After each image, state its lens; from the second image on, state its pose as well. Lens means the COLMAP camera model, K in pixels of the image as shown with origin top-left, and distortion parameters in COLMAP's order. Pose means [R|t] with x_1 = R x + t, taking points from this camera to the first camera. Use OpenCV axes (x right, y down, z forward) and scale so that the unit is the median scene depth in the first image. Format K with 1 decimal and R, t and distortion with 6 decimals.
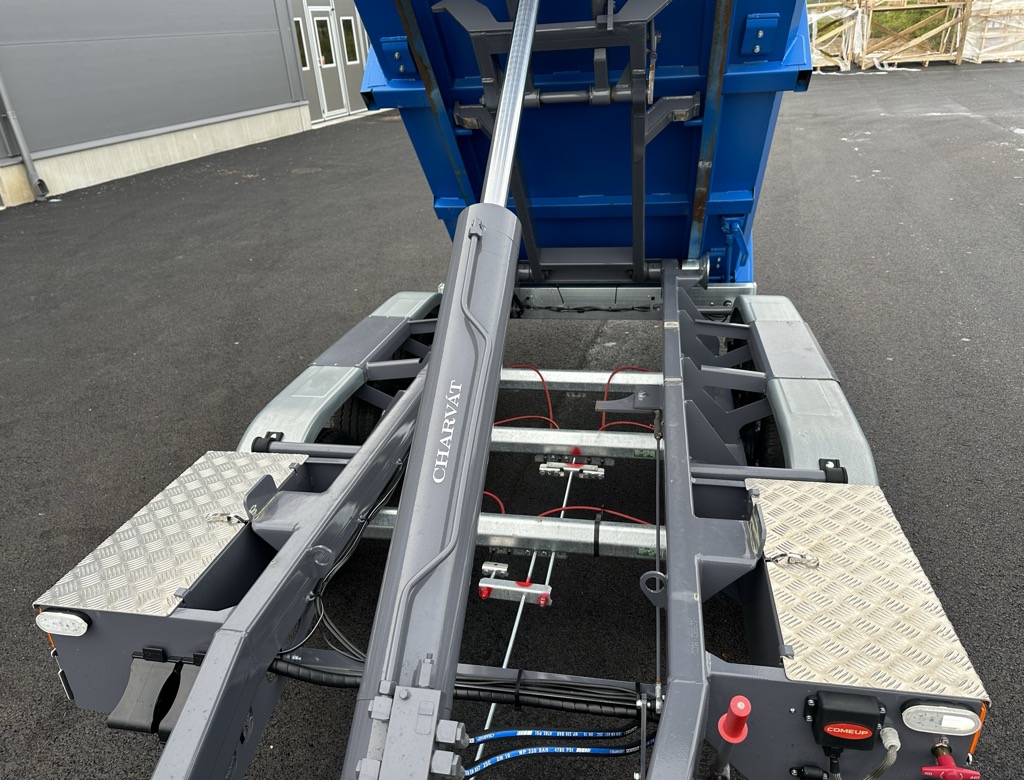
lens RADIAL K [[719.1, 0, 509.1], [0, 719.1, 390.7], [0, 0, 1]] dist [0.050388, -0.061751]
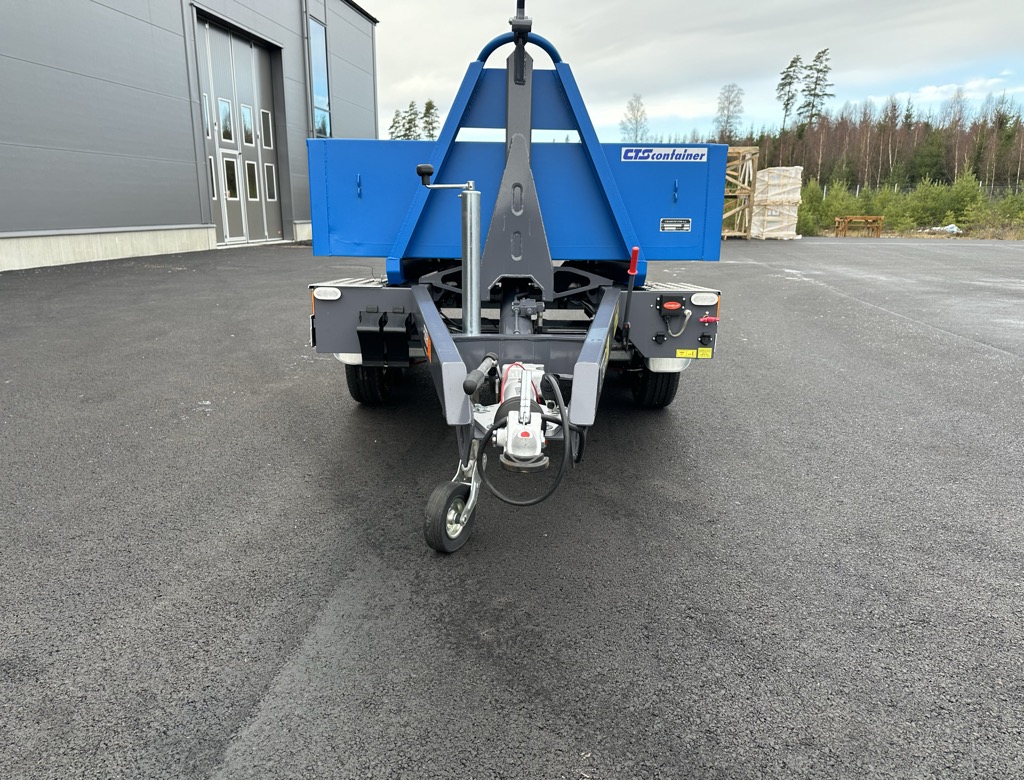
lens RADIAL K [[719.1, 0, 507.0], [0, 719.1, 397.2], [0, 0, 1]] dist [0.050388, -0.061751]
pose [[0.980818, 0.020680, 0.193828, -0.099545], [0.020991, 0.977369, -0.210499, 0.221493], [-0.193794, 0.210530, 0.958186, -0.215773]]
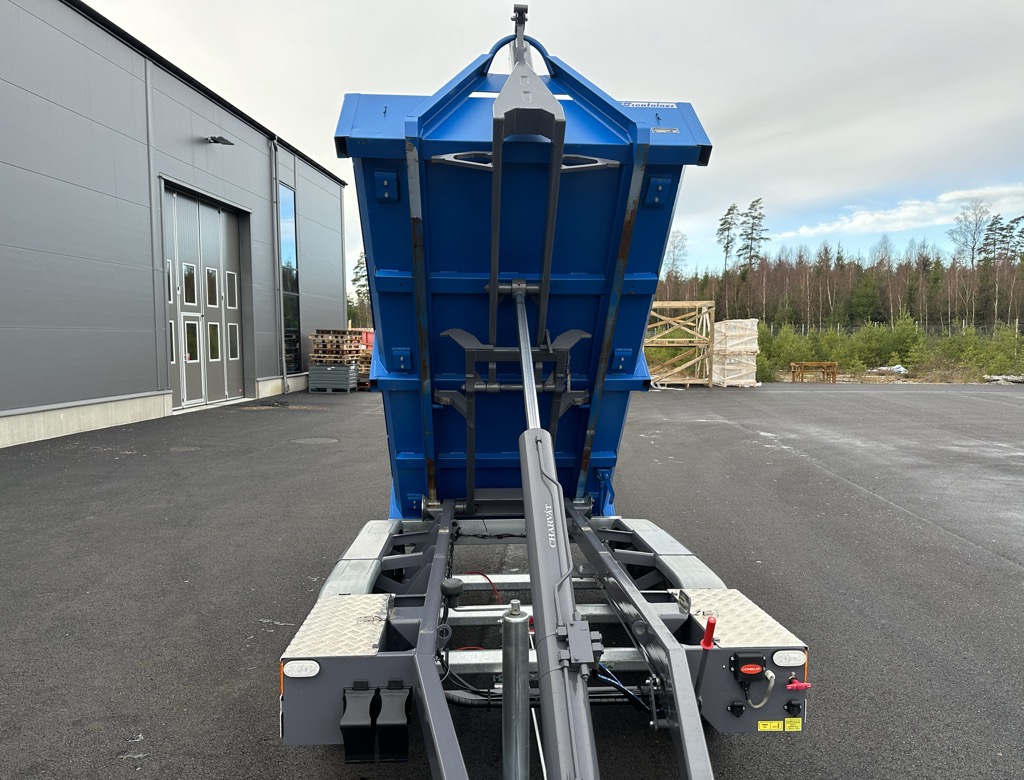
lens RADIAL K [[719.1, 0, 514.2], [0, 719.1, 396.2], [0, 0, 1]] dist [0.050388, -0.061751]
pose [[0.967196, 0.042405, 0.250469, -0.119432], [0.056525, 0.925326, -0.374935, 0.079357], [-0.247664, 0.376793, 0.892574, -0.157339]]
